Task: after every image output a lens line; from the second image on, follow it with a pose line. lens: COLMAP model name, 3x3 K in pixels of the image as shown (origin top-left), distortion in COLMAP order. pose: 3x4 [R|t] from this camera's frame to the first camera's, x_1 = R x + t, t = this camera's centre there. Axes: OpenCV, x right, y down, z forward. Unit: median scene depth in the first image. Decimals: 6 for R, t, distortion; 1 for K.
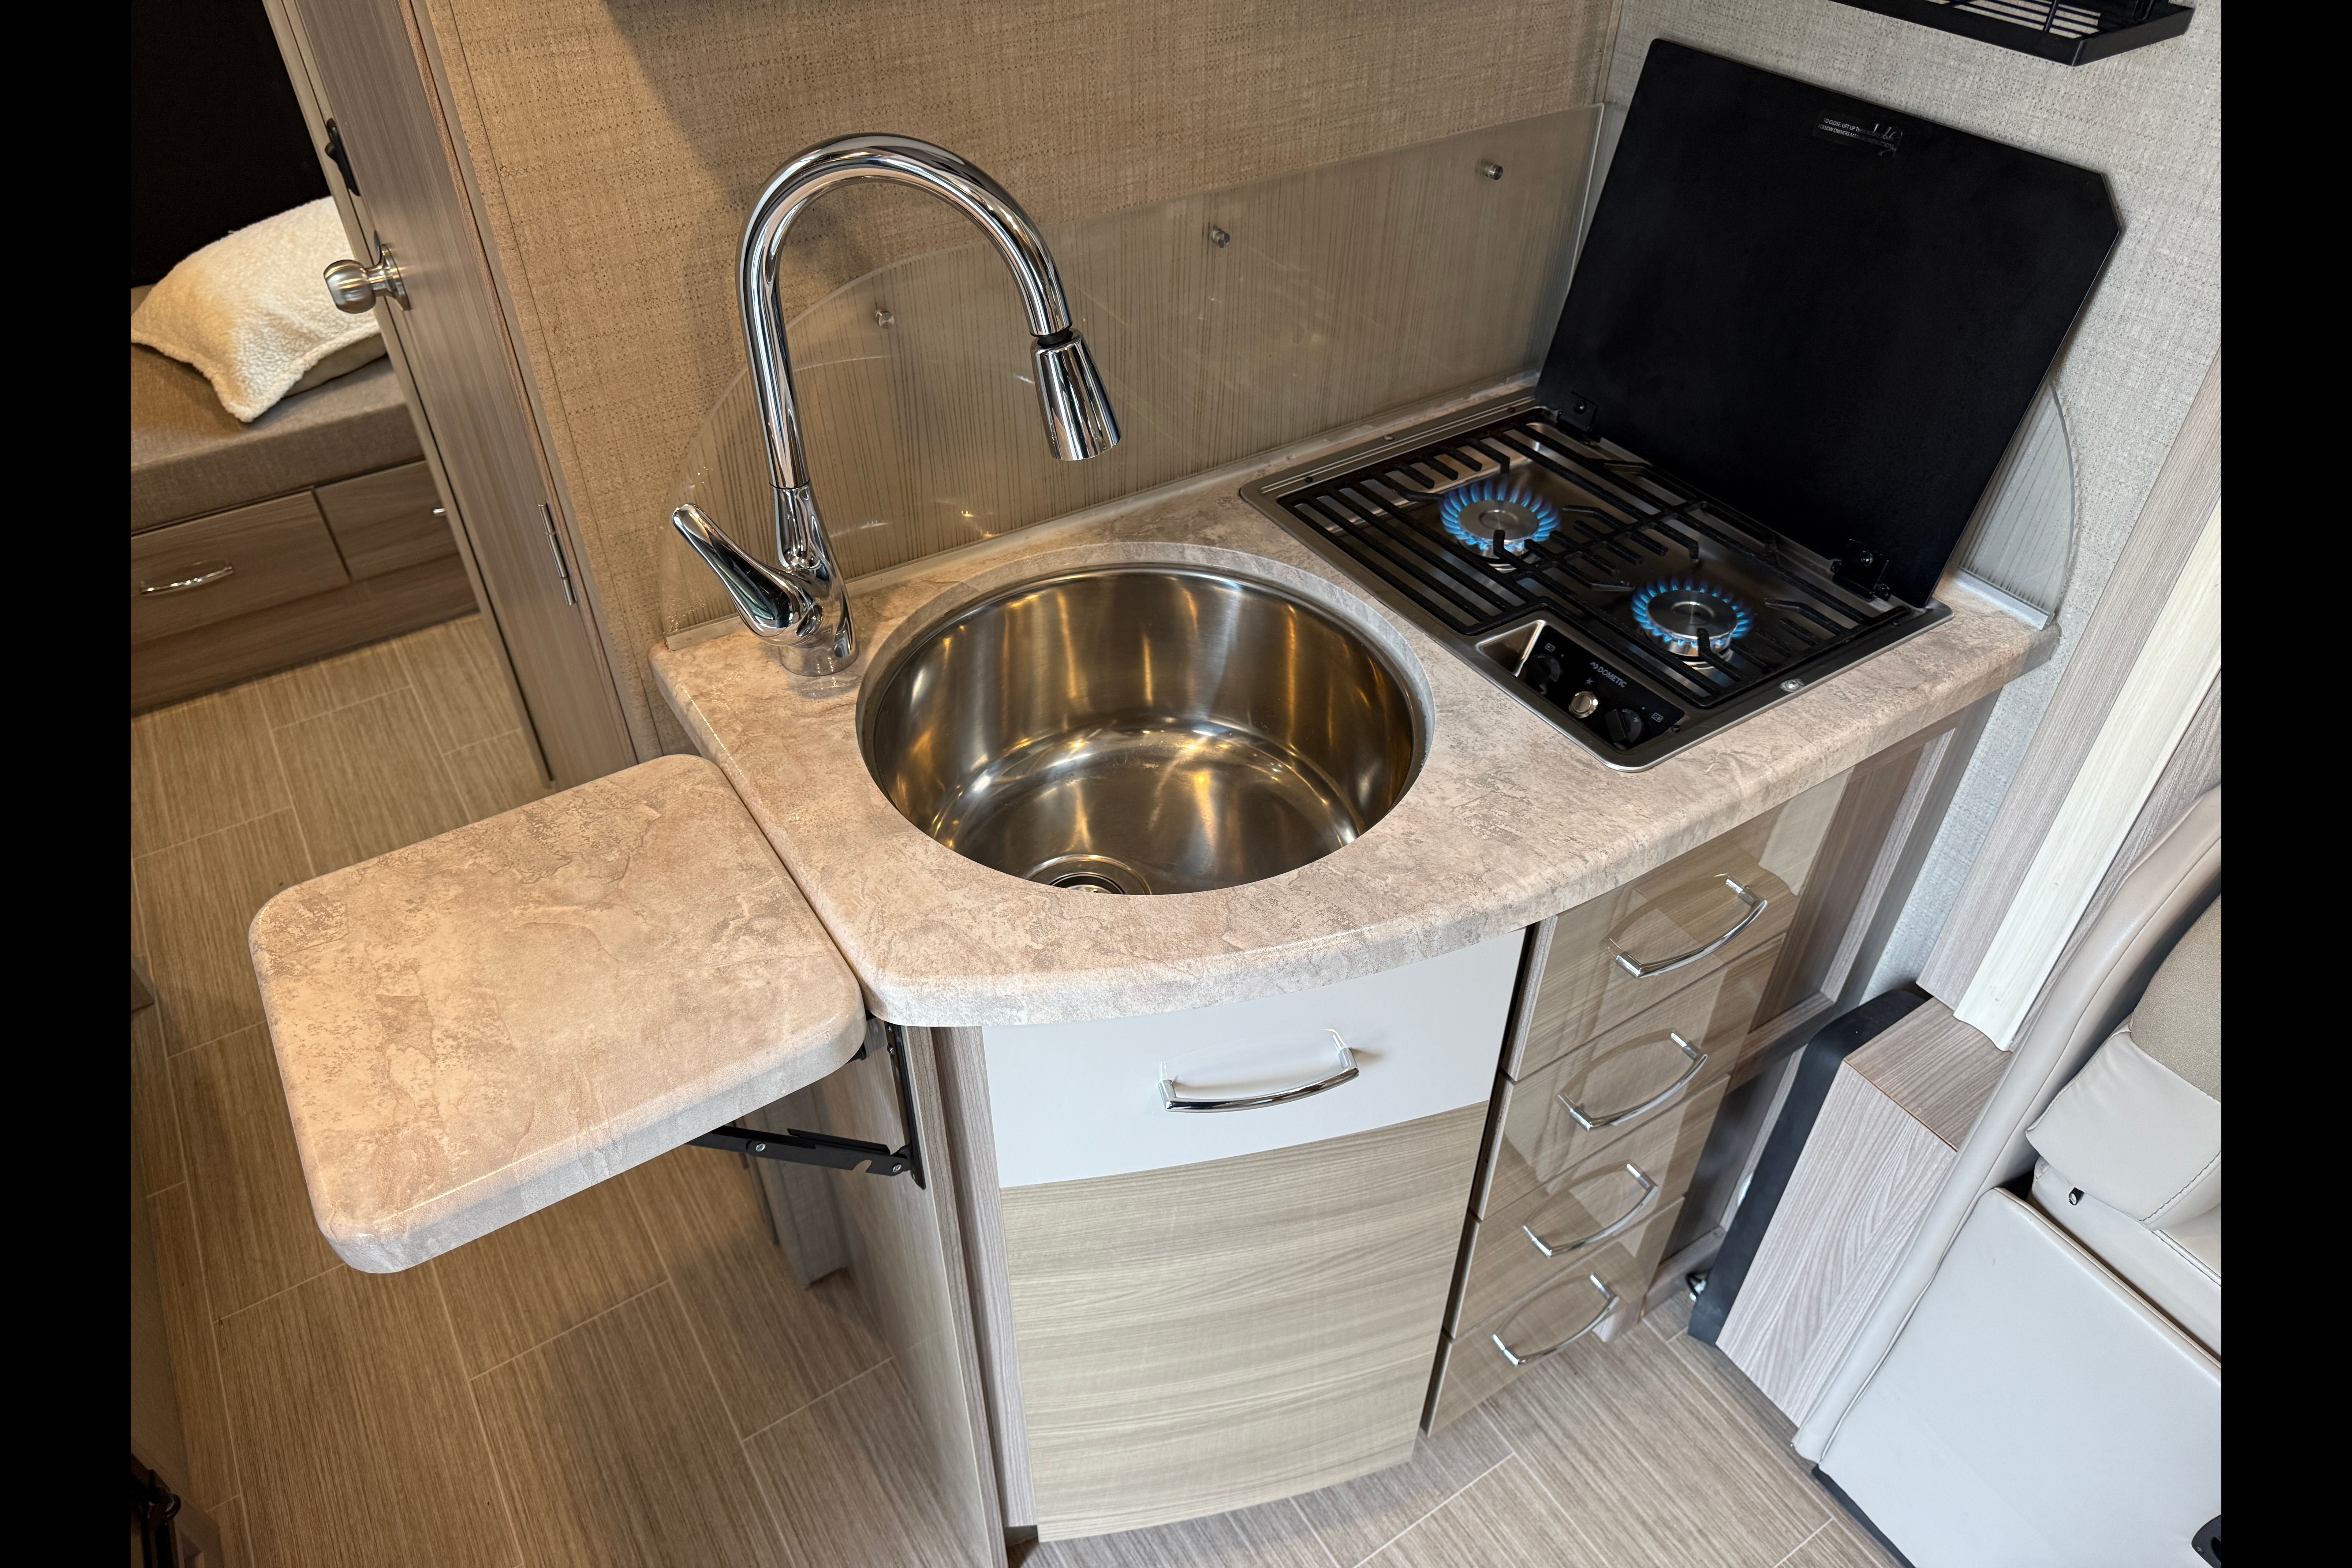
lens RADIAL K [[1468.4, 0, 1160.8], [0, 1468.4, 826.8], [0, 0, 1]] dist [0.115646, -0.134948]
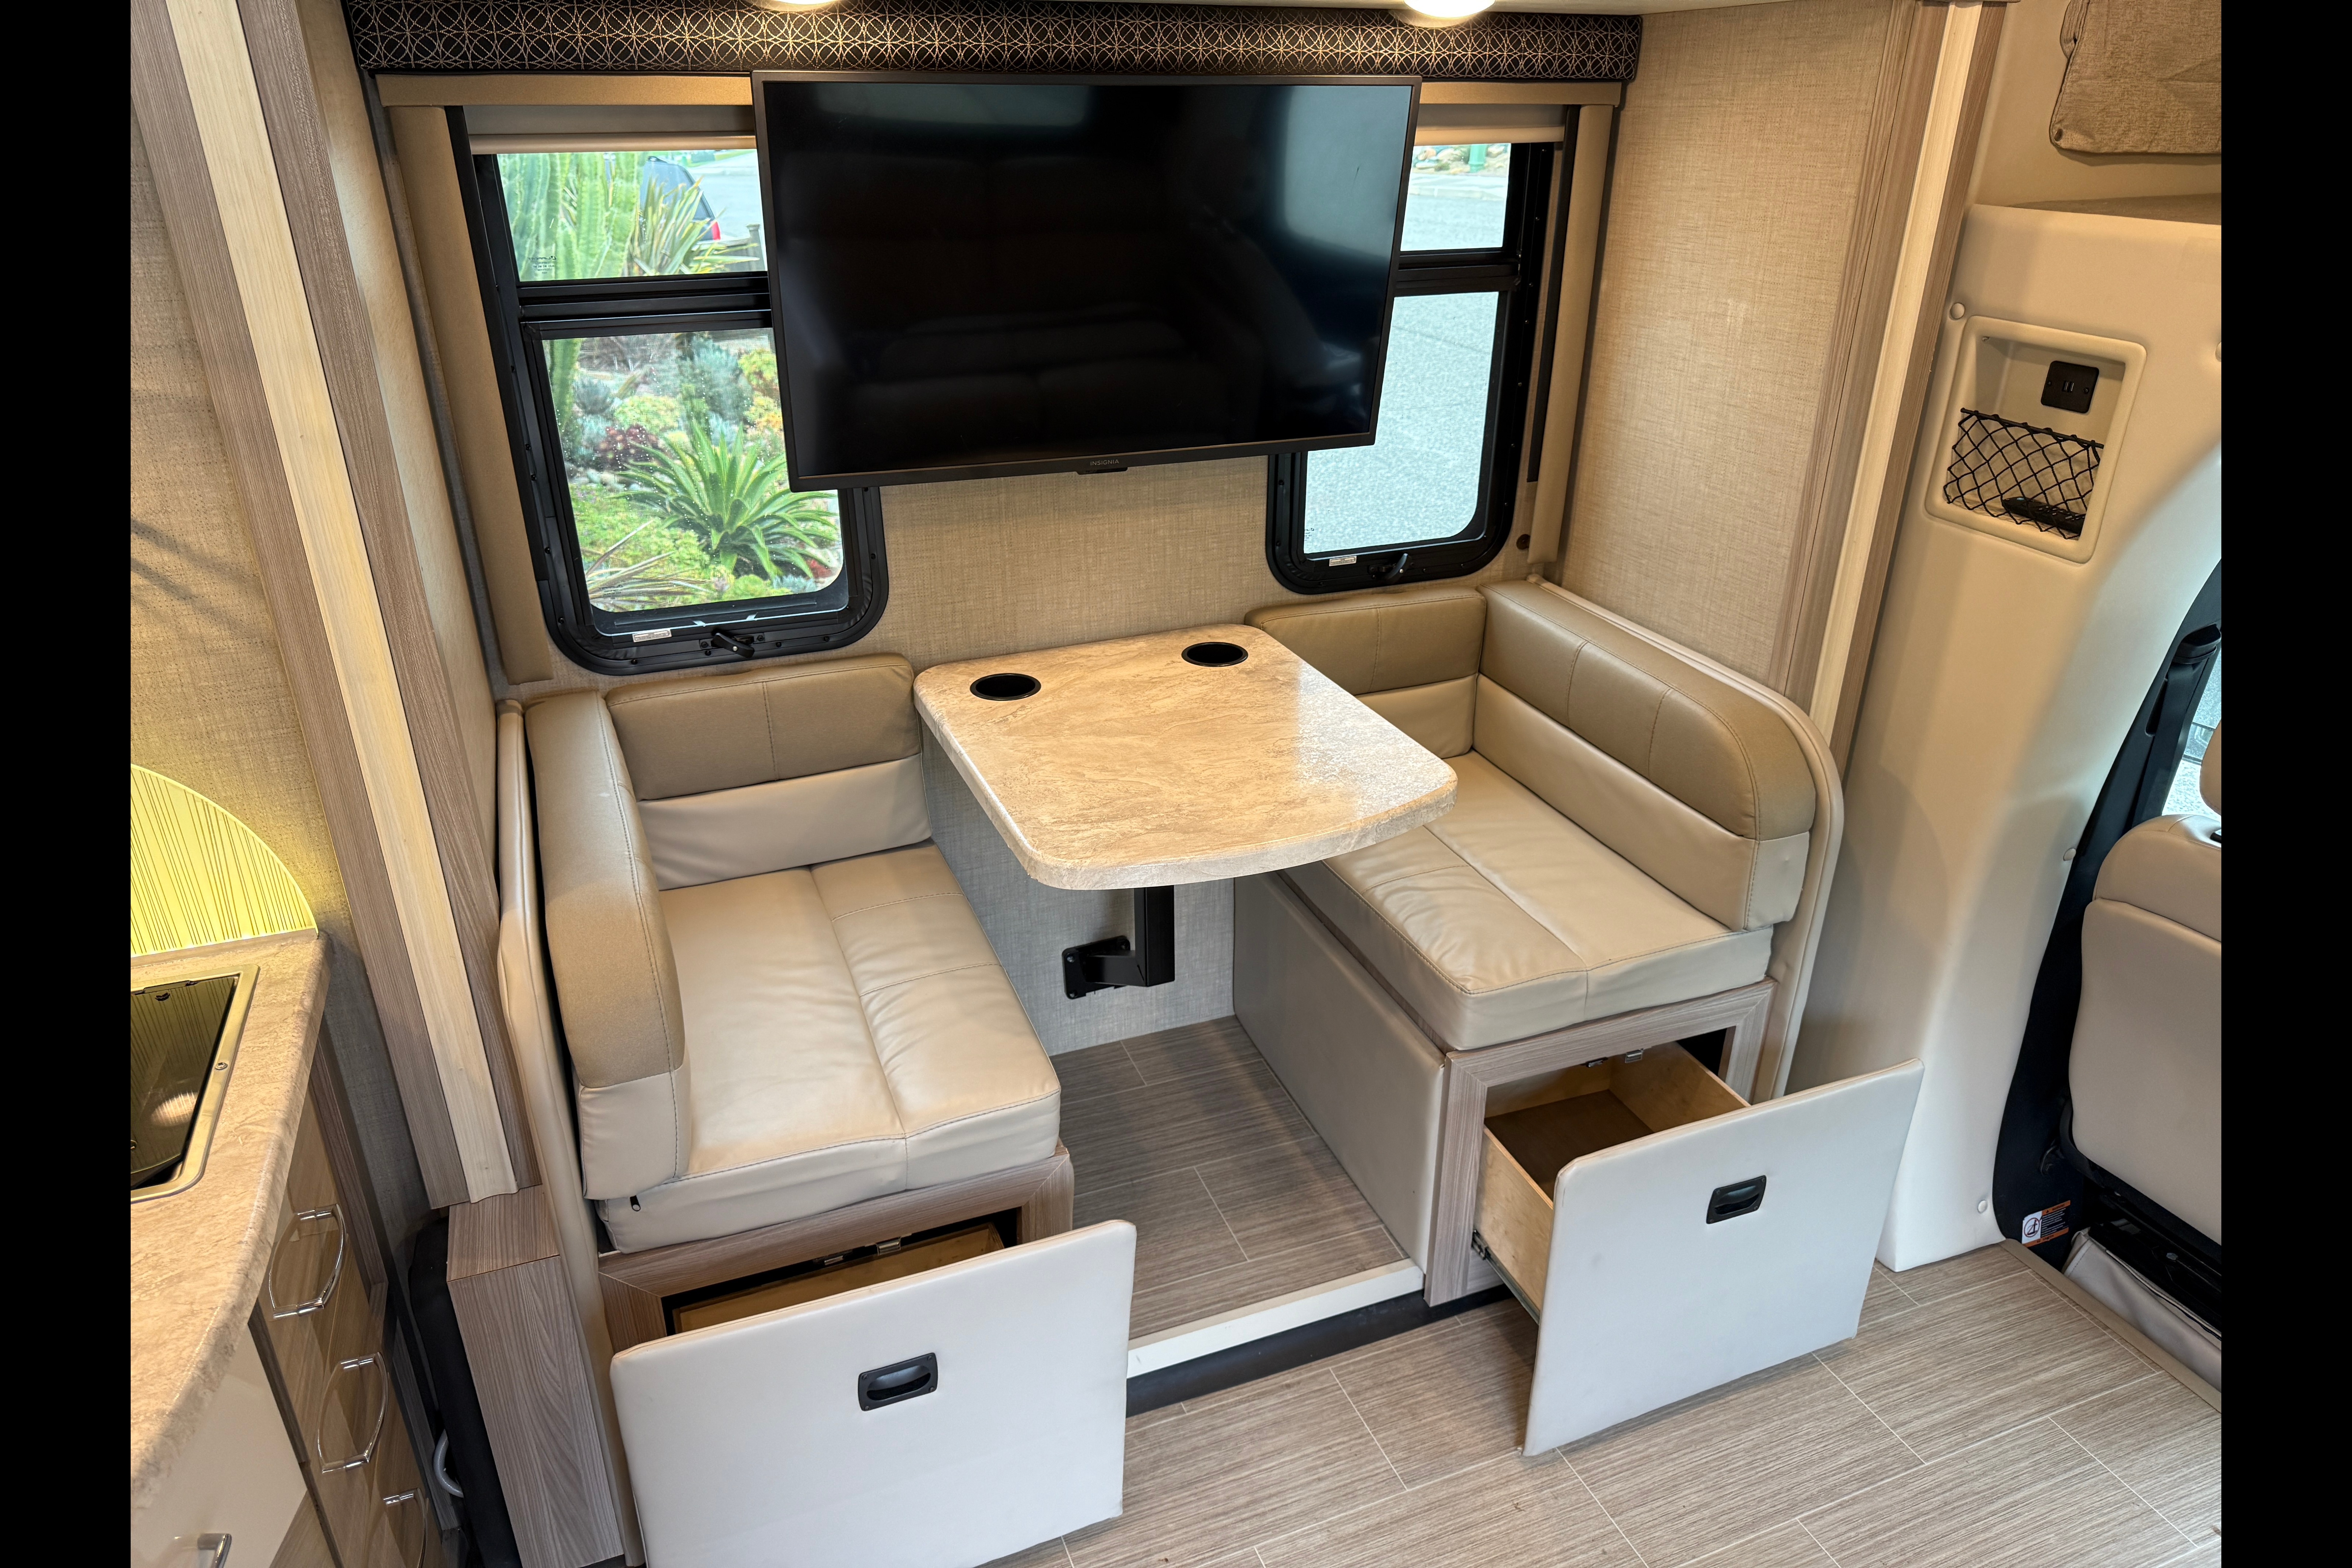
lens RADIAL K [[1487.3, 0, 1166.0], [0, 1487.3, 803.5], [0, 0, 1]] dist [0.005409, -0.009683]
pose [[0.185632, -0.411729, 0.892199, -0.468932], [0.652878, 0.730263, 0.201161, 0.008022], [-0.734364, 0.545155, 0.404369, -0.195178]]
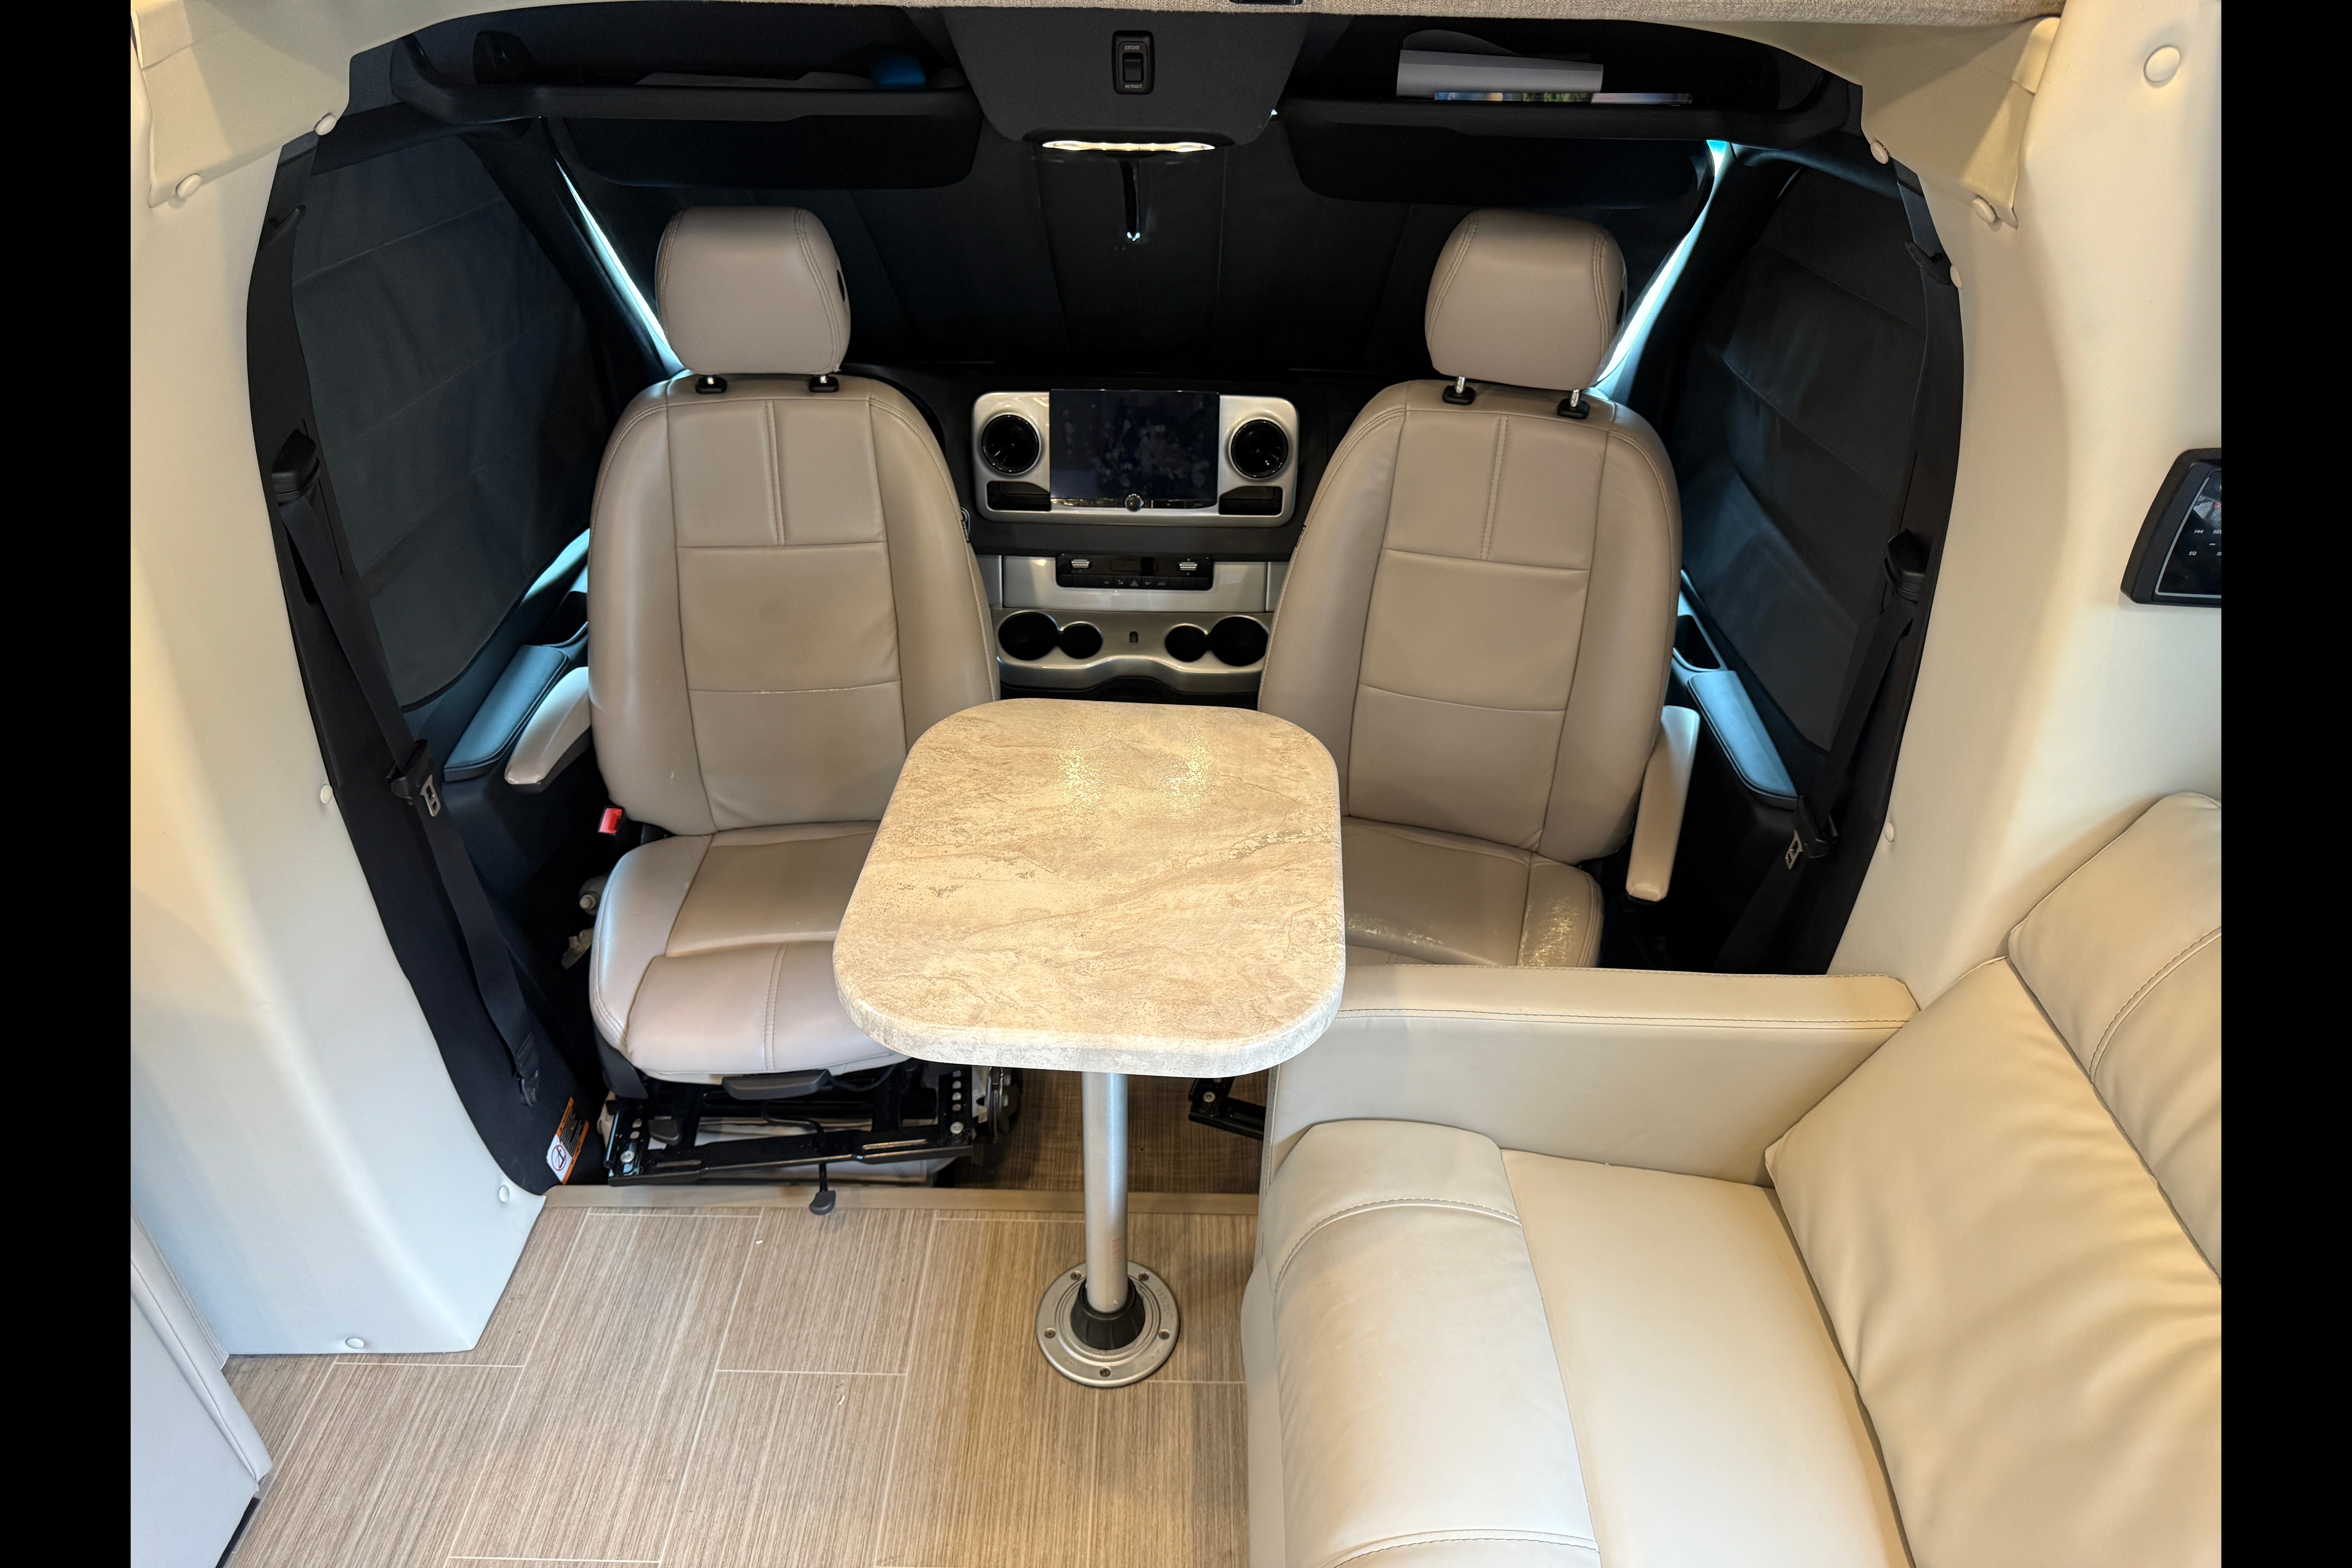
lens RADIAL K [[1491.6, 0, 1171.0], [0, 1491.6, 800.6], [0, 0, 1]] dist [0.000671, -0.004497]
pose [[-0.837077, -0.325154, 0.439974, 0.271822], [0.361820, 0.274186, 0.891015, 0.311548], [-0.410352, 0.905040, -0.111868, -0.423194]]
